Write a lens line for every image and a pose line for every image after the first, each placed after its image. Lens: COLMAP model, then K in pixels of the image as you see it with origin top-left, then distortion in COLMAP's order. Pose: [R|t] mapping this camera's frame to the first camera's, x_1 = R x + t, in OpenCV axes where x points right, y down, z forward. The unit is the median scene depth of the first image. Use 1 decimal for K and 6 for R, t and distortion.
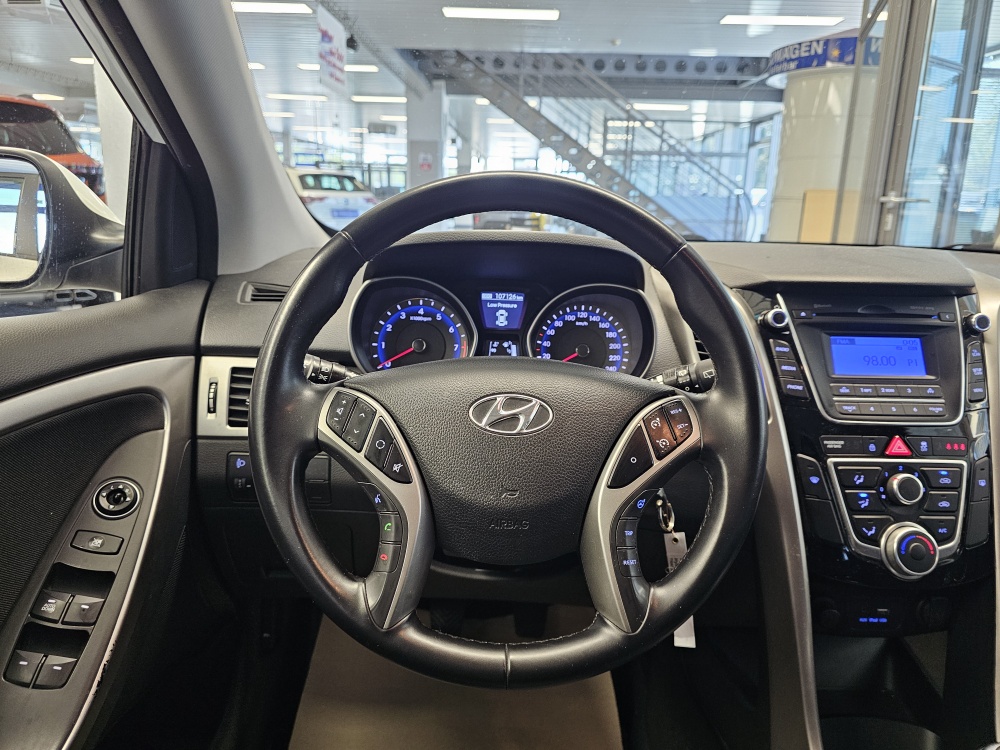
lens RADIAL K [[683.4, 0, 507.9], [0, 683.4, 359.8], [0, 0, 1]] dist [0.046158, -0.054936]
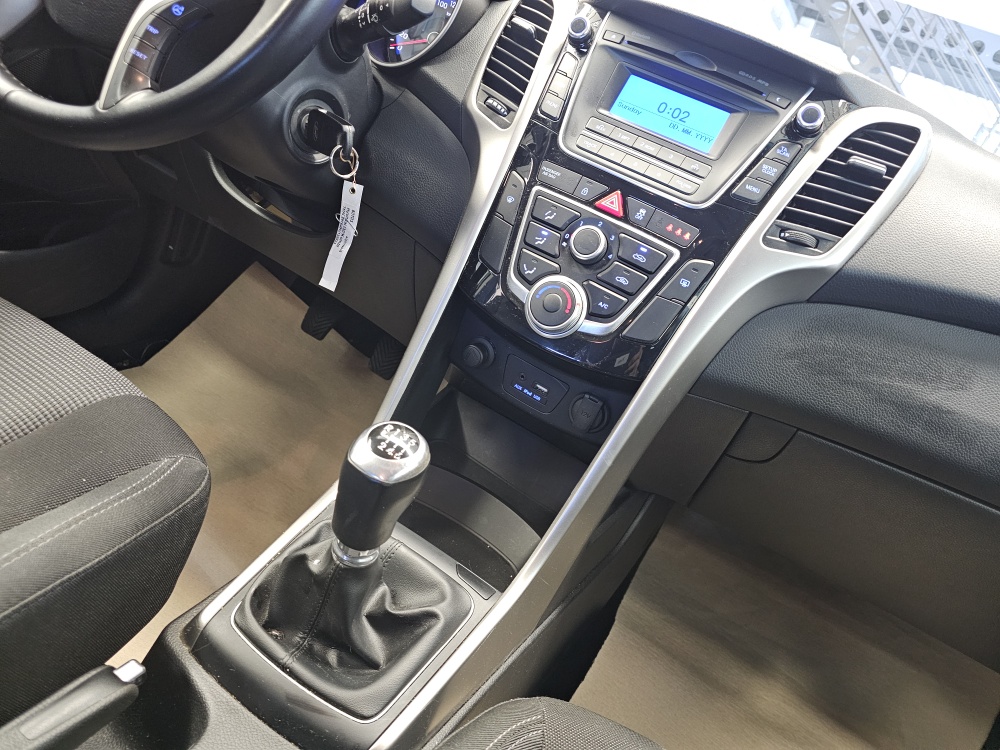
lens RADIAL K [[683.4, 0, 514.0], [0, 683.4, 386.2], [0, 0, 1]] dist [0.046158, -0.054936]
pose [[0.845127, 0.454138, -0.281990, 0.764975], [-0.416212, 0.890041, 0.185998, 0.210052], [0.335451, -0.039824, 0.941215, 0.152001]]
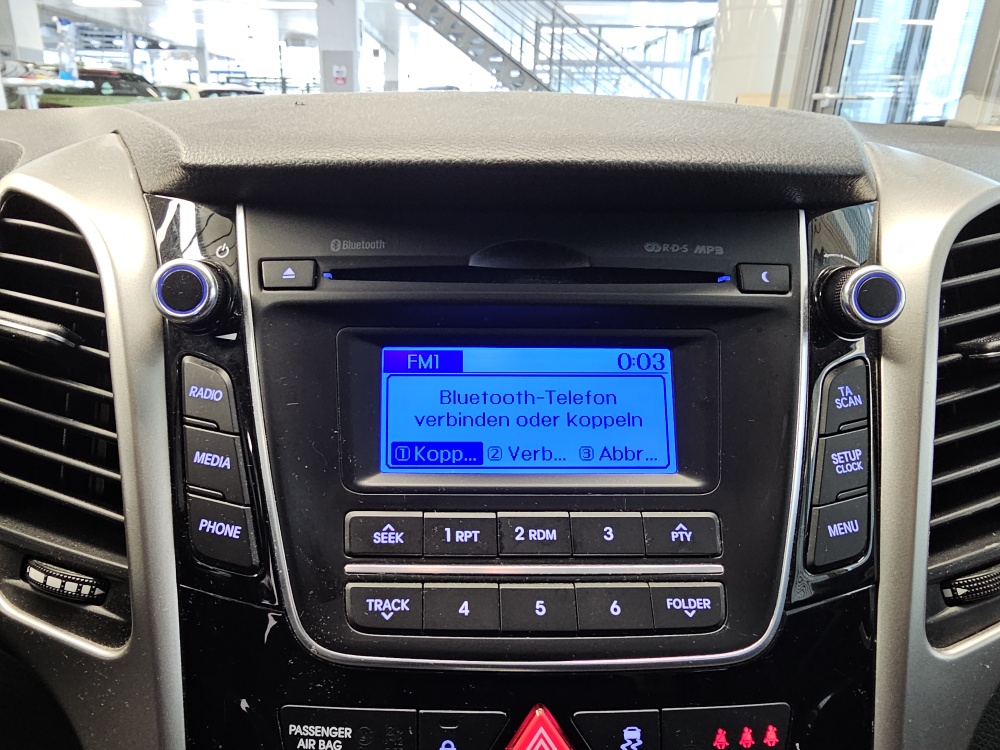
lens RADIAL K [[686.2, 0, 444.1], [0, 686.2, 372.3], [0, 0, 1]] dist [0.009853, -0.012200]
pose [[0.999925, -0.007932, -0.009305, 0.505058], [0.009004, 0.992555, 0.121464, -0.059670], [0.008272, -0.121539, 0.992552, 0.701823]]
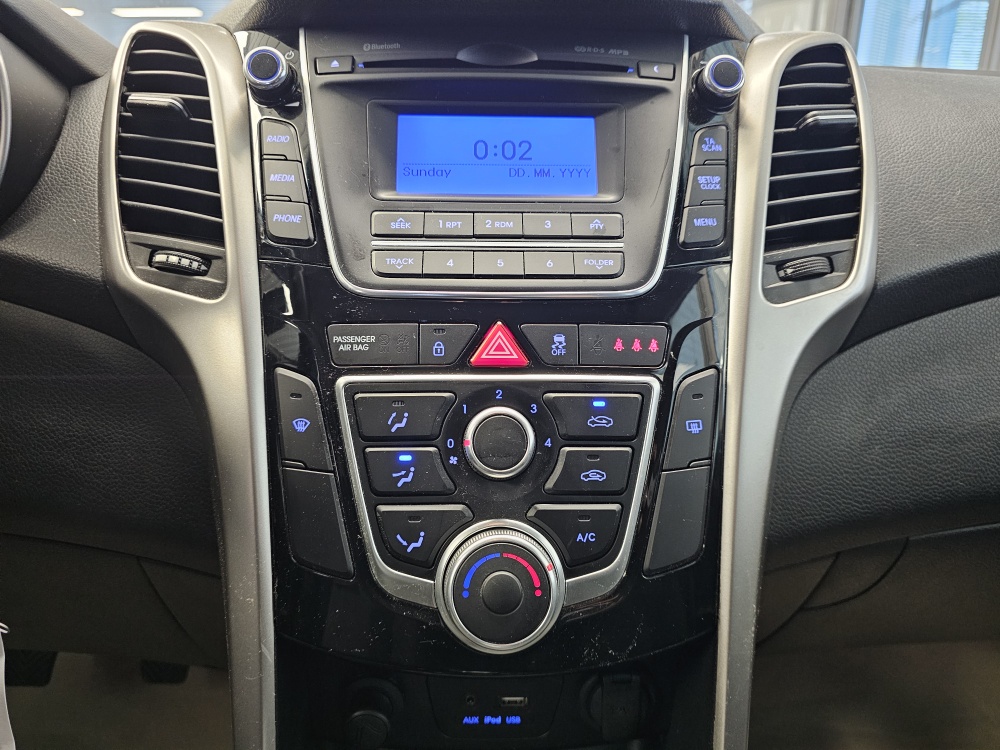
lens RADIAL K [[683.4, 0, 502.6], [0, 683.4, 372.0], [0, 0, 1]] dist [0.046158, -0.054936]
pose [[0.999887, -0.014157, 0.005065, 0.539005], [0.013841, 0.998236, 0.057734, 0.111893], [-0.005874, -0.057657, 0.998319, 0.542817]]
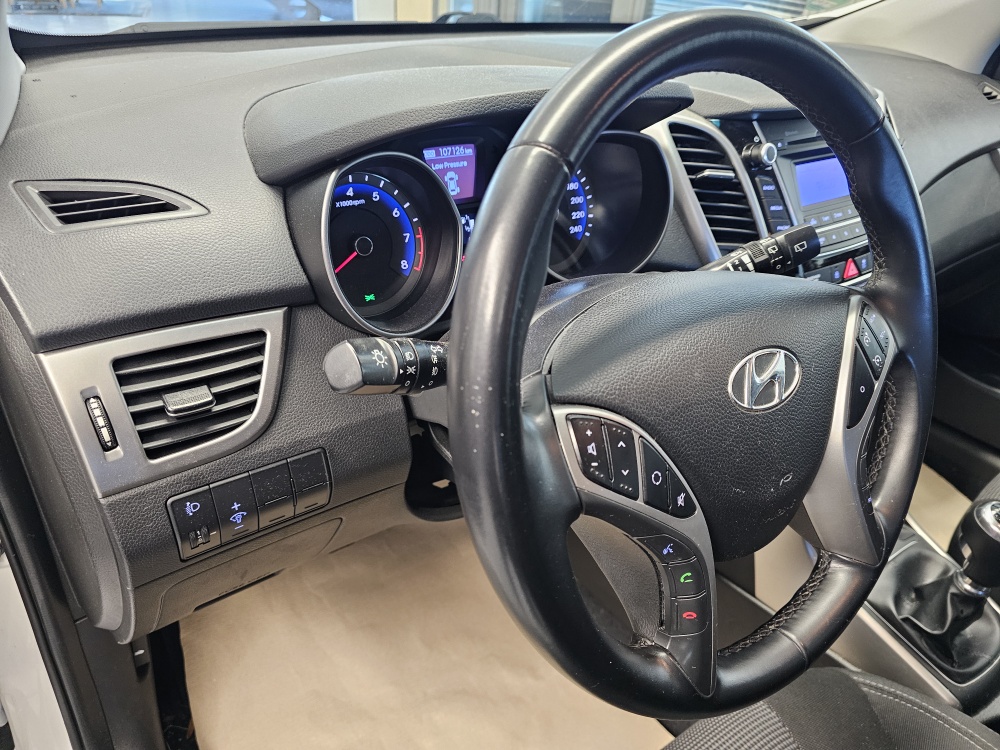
lens RADIAL K [[683.4, 0, 498.4], [0, 683.4, 364.4], [0, 0, 1]] dist [0.046158, -0.054936]
pose [[0.829228, -0.269540, 0.489621, -0.425159], [0.083953, 0.926158, 0.367673, -0.166611], [-0.552569, -0.263780, 0.790625, 0.400507]]
